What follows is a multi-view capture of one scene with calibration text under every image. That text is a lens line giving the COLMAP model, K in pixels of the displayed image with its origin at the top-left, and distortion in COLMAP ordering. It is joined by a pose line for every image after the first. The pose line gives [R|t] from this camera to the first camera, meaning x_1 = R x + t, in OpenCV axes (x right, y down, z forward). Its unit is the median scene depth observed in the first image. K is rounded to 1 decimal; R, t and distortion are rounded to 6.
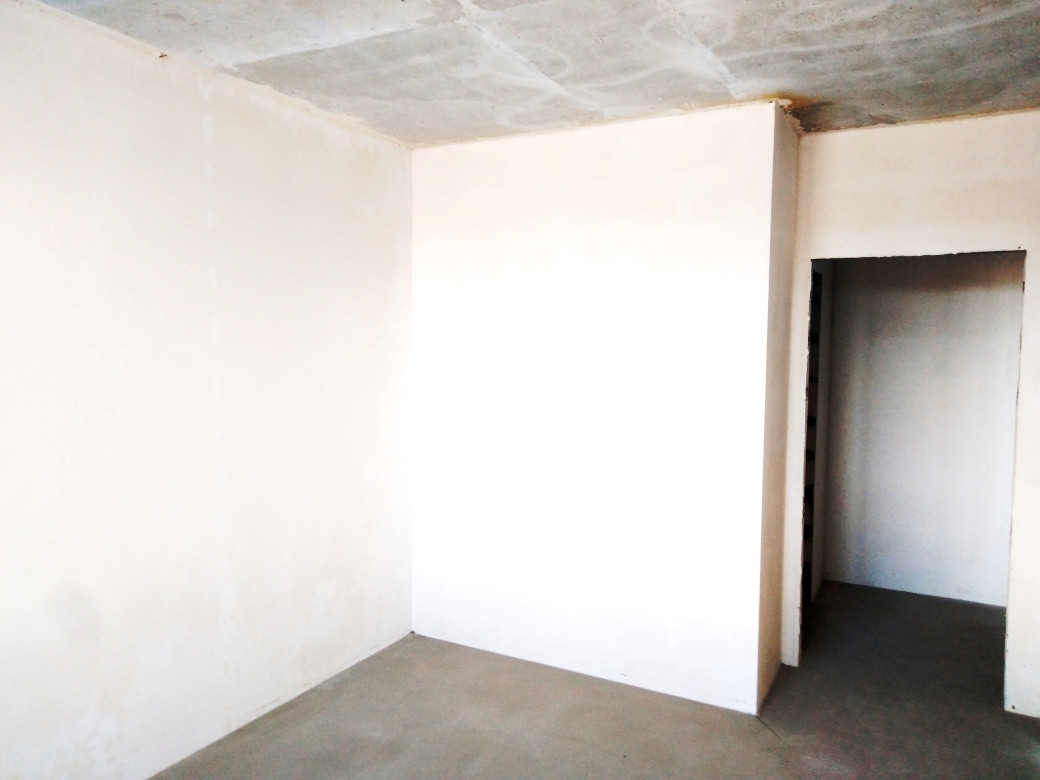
lens RADIAL K [[780.5, 0, 518.6], [0, 780.5, 385.0], [0, 0, 1]] dist [0.011605, 0.003370]
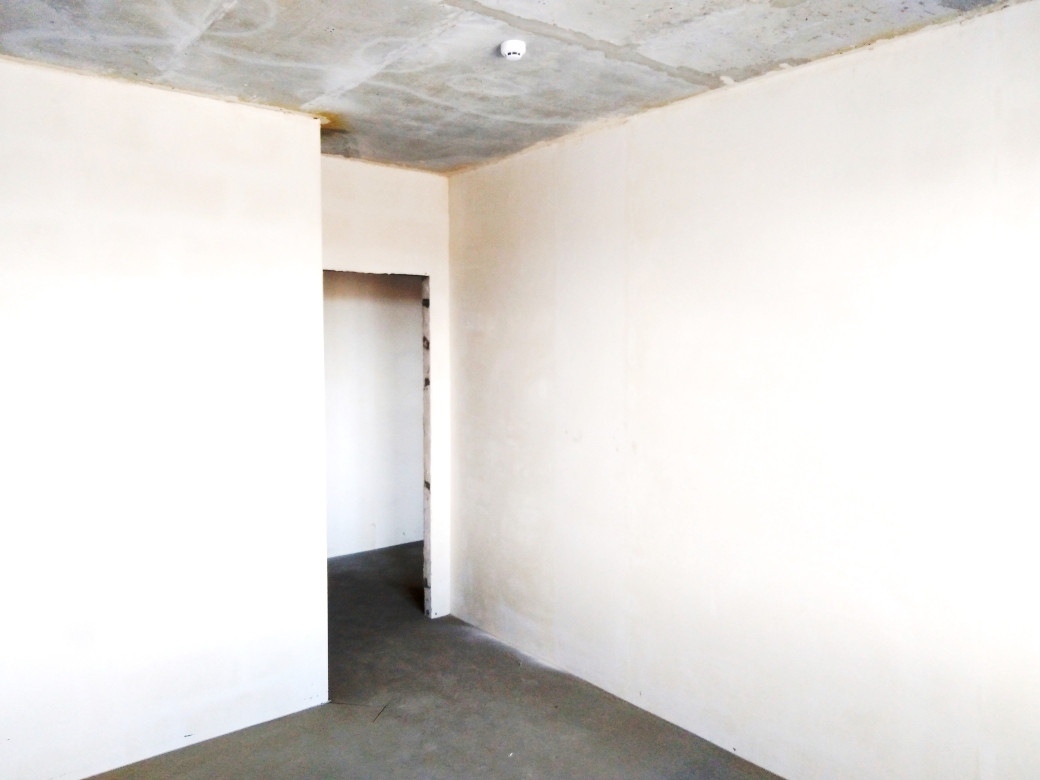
lens RADIAL K [[780.5, 0, 518.5], [0, 780.5, 394.2], [0, 0, 1]] dist [0.011605, 0.003370]
pose [[0.385936, -0.074855, 0.919484, -0.523655], [0.060707, 0.996603, 0.055653, -0.032943], [-0.920526, 0.034340, 0.389169, 0.334287]]
